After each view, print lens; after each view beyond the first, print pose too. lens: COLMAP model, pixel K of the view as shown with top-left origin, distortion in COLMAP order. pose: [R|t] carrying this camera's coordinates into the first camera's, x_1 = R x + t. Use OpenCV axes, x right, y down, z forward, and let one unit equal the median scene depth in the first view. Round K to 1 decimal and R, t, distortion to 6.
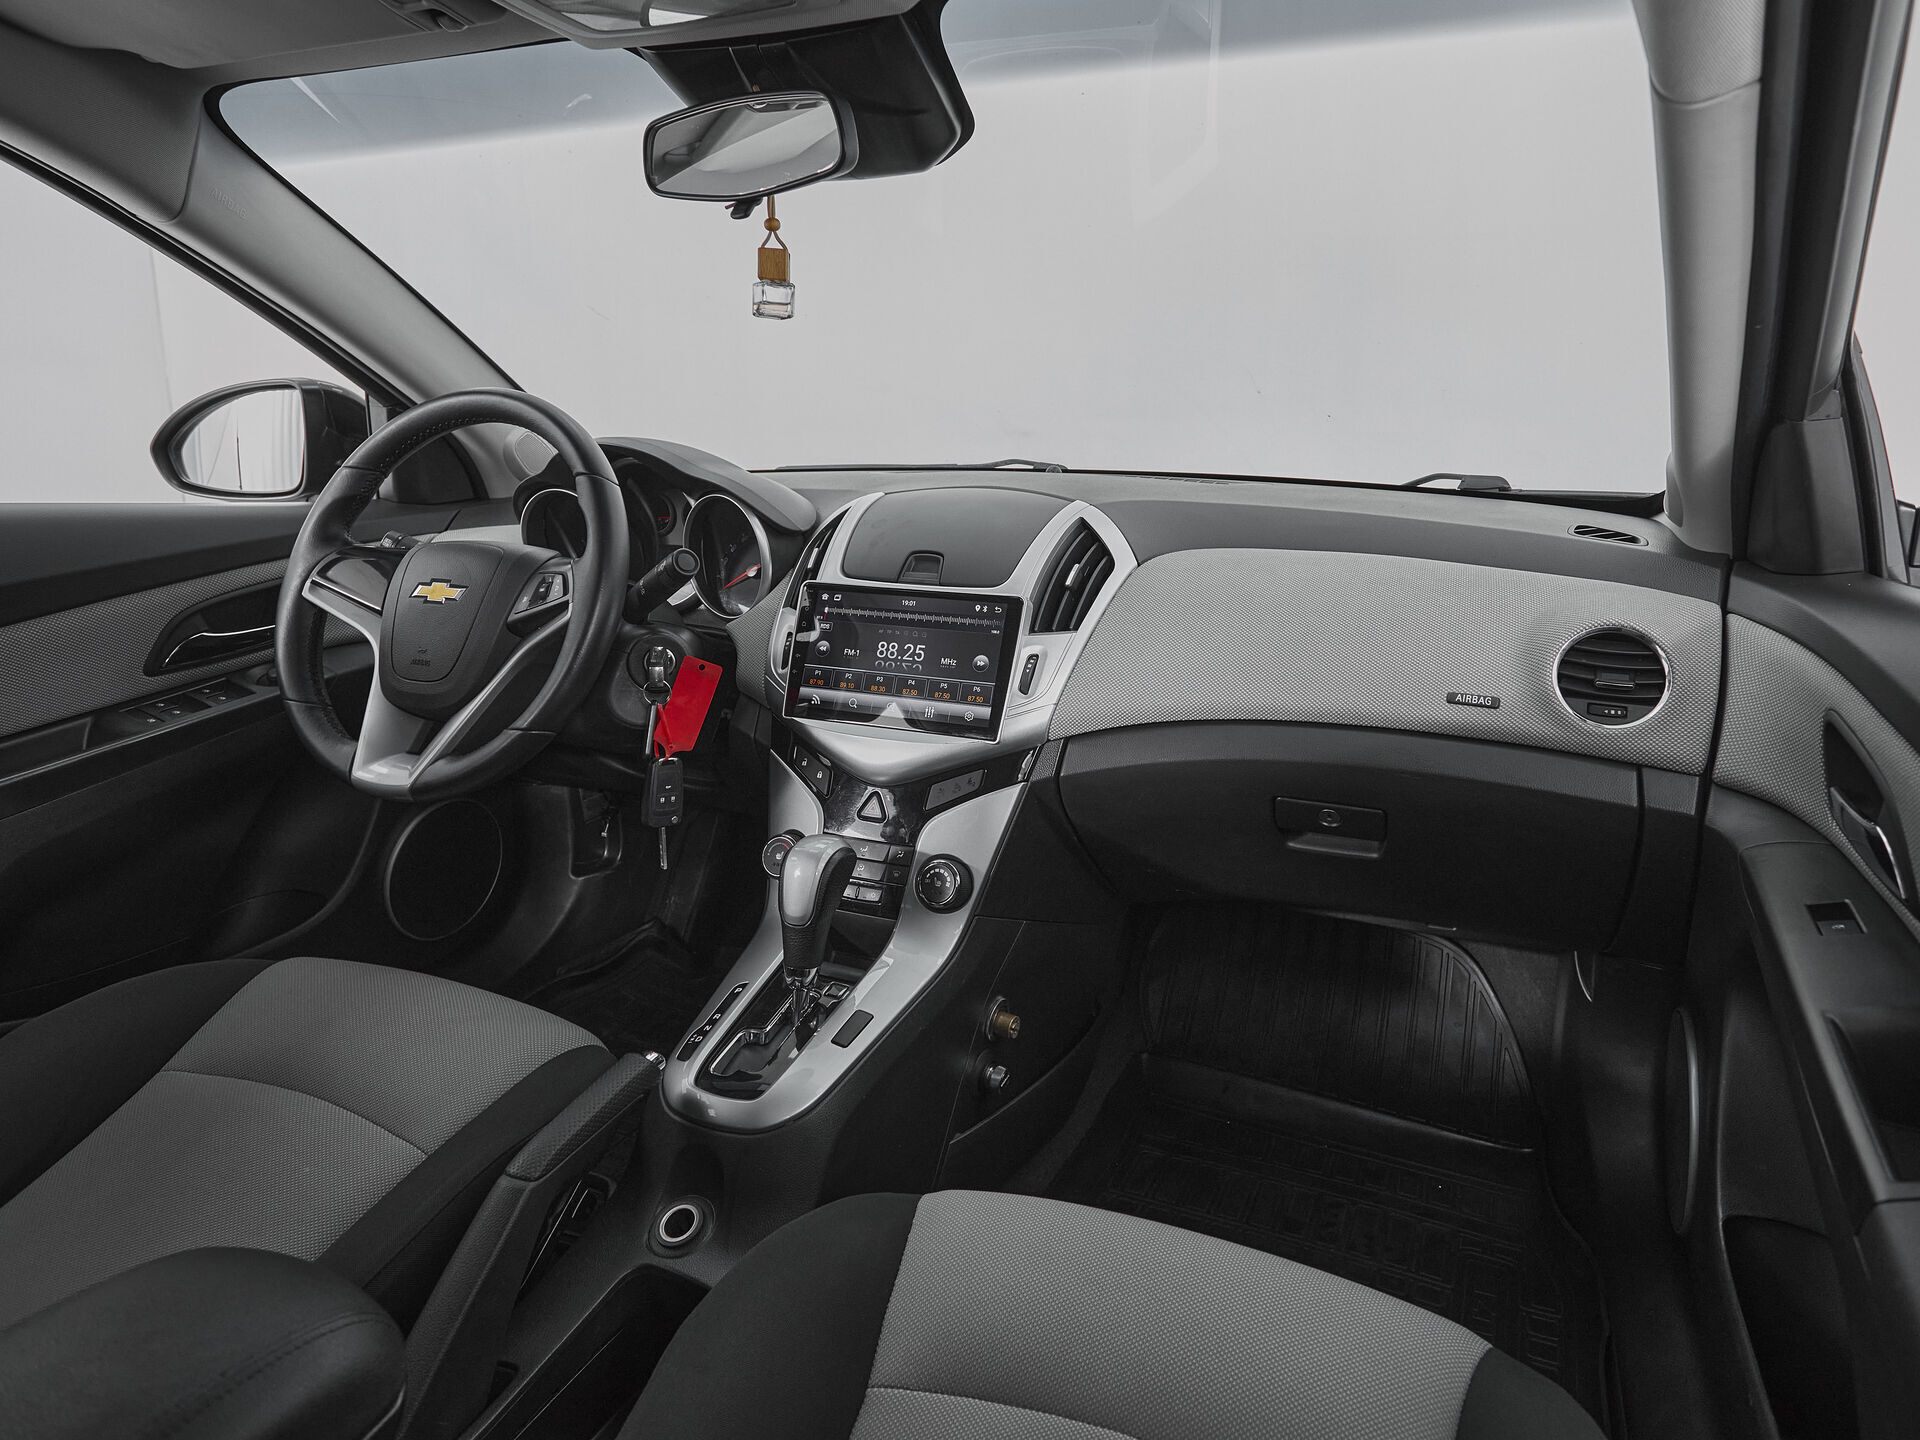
lens RADIAL K [[1168.9, 0, 1026.6], [0, 1168.9, 650.0], [0, 0, 1]] dist [0.004201, 0.000143]
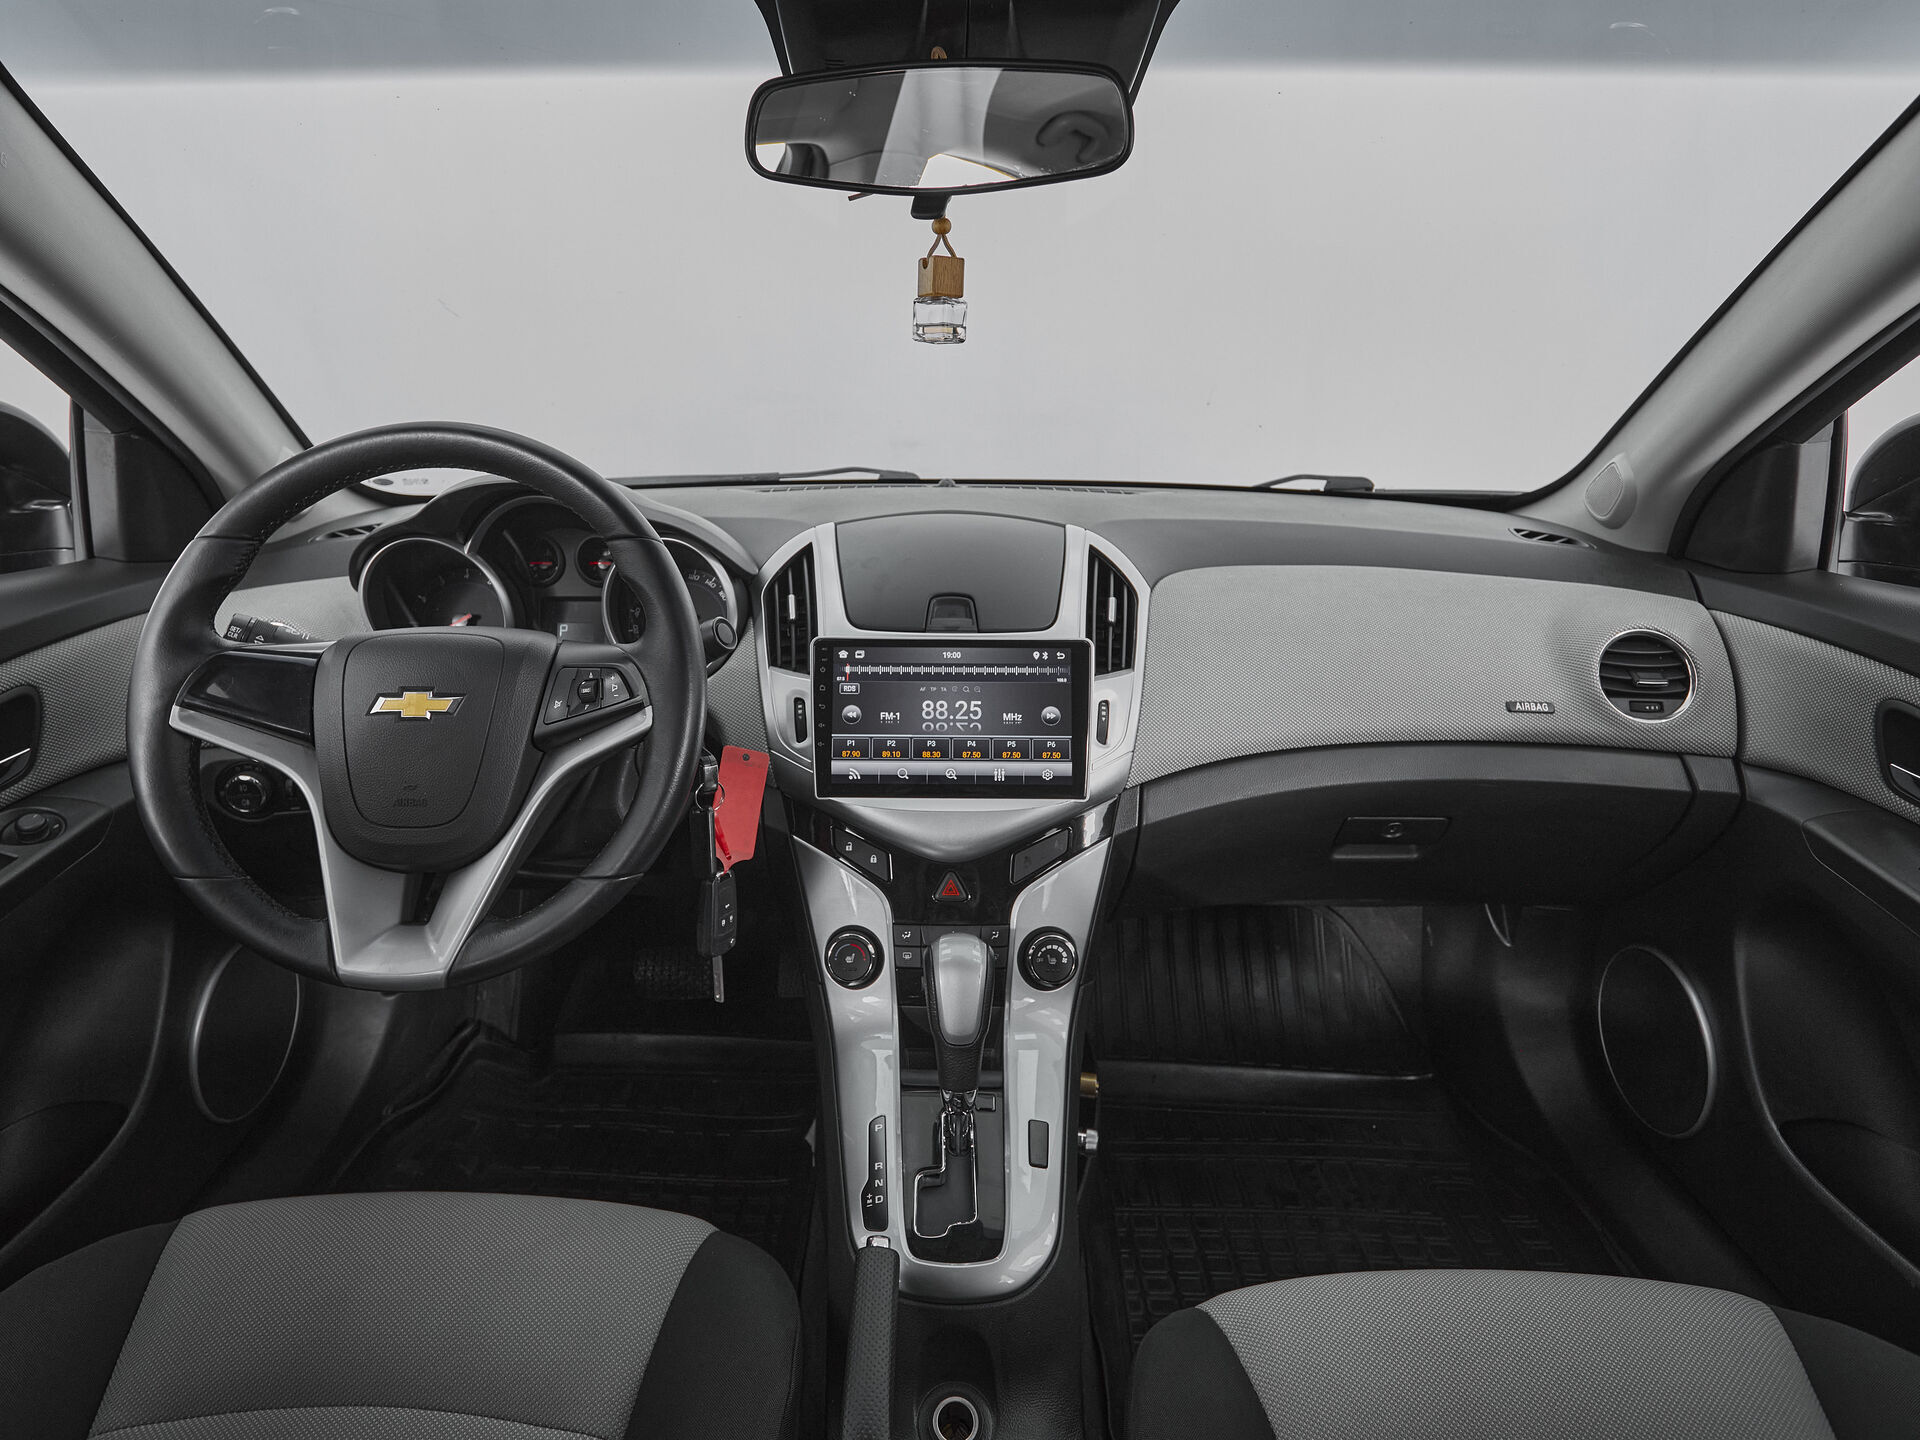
lens RADIAL K [[1111.4, 0, 926.2], [0, 1111.4, 684.8], [0, 0, 1]] dist [0.000705, 0.000330]
pose [[0.930111, -0.101784, 0.352894, -0.430135], [0.076157, 0.993398, 0.085799, -0.093849], [-0.359297, -0.052927, 0.931721, 0.218402]]
